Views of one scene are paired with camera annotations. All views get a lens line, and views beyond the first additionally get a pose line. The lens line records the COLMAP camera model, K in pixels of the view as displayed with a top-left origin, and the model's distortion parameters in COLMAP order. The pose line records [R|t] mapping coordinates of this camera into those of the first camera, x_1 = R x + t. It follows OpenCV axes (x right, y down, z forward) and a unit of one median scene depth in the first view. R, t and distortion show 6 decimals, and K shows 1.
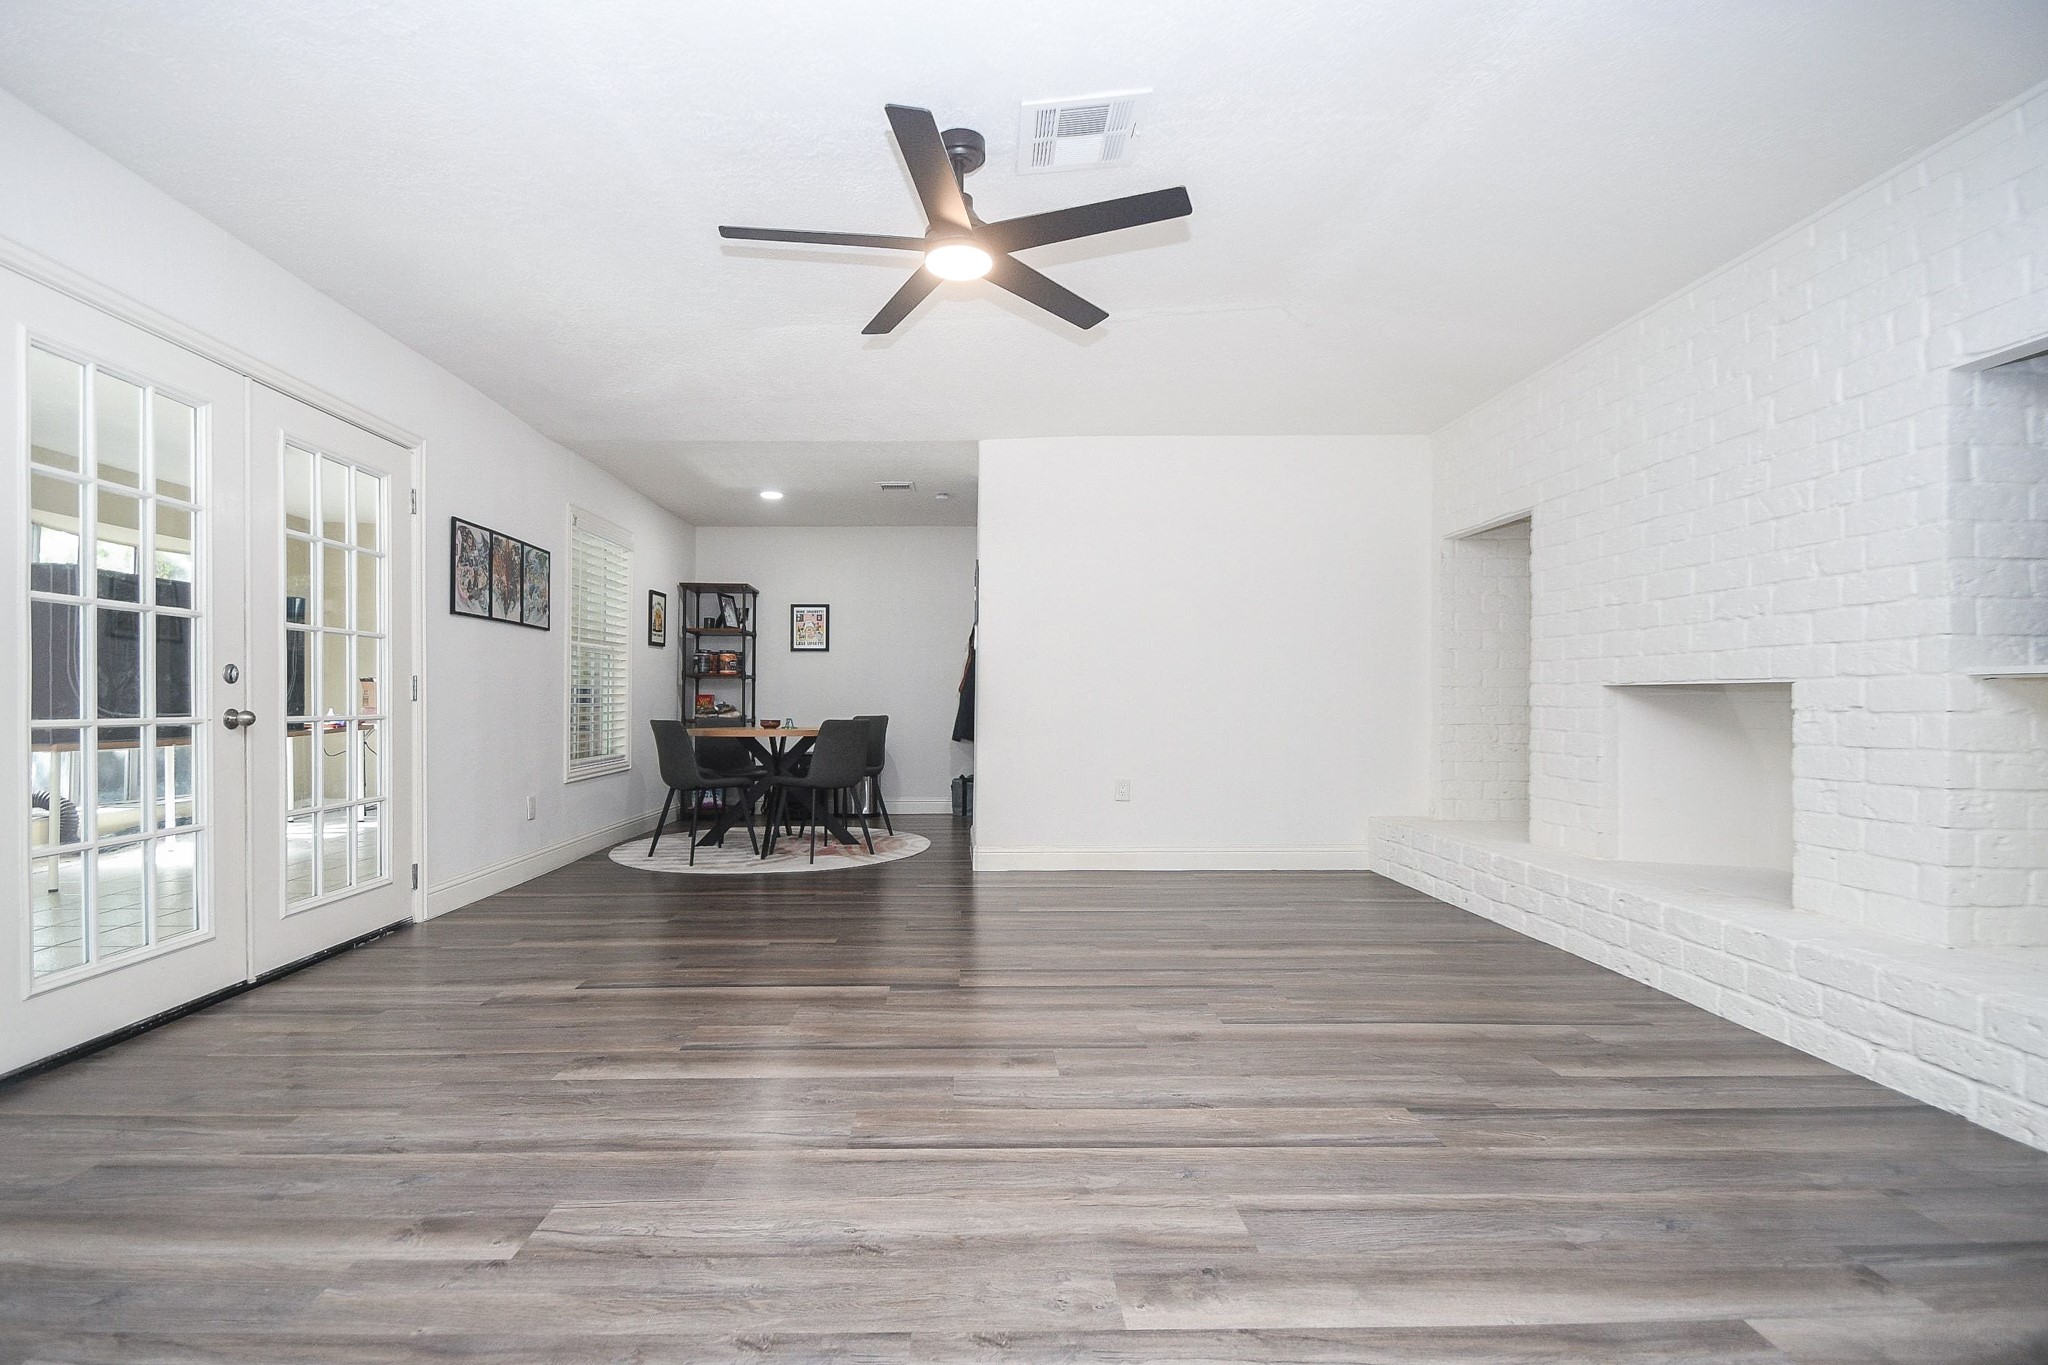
lens RADIAL K [[919.2, 0, 987.1], [0, 919.2, 696.4], [0, 0, 1]] dist [0.003861, -0.003194]
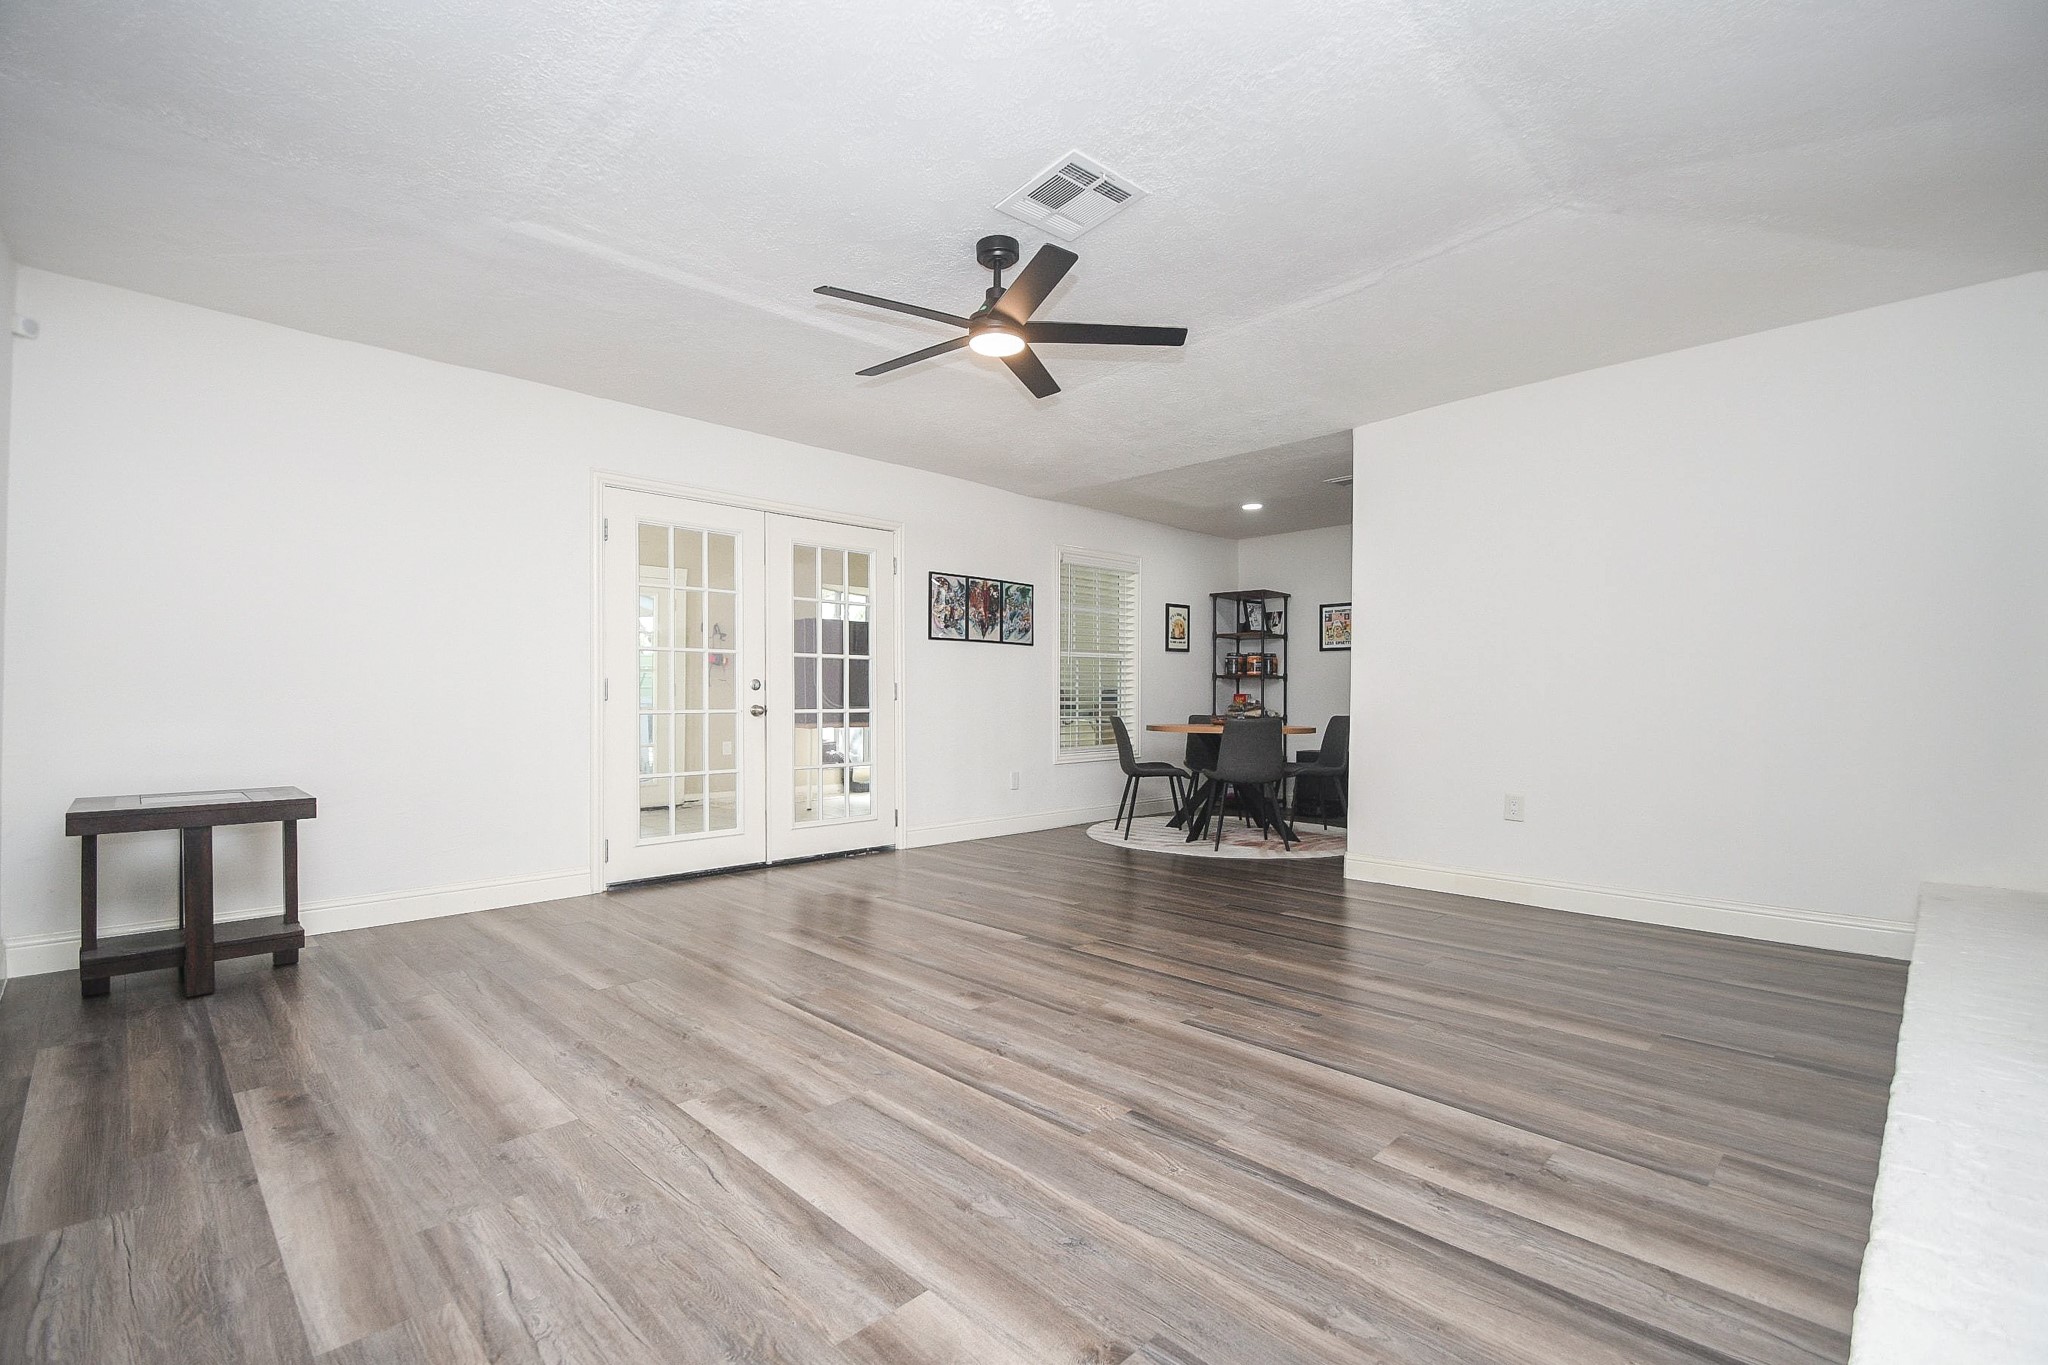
lens RADIAL K [[919.2, 0, 1026.8], [0, 919.2, 695.8], [0, 0, 1]] dist [0.003861, -0.003194]
pose [[0.697358, 0.000961, -0.716722, 0.668343], [0.001309, 0.999996, 0.002614, -0.005877], [0.716722, -0.002761, 0.697354, 0.131954]]
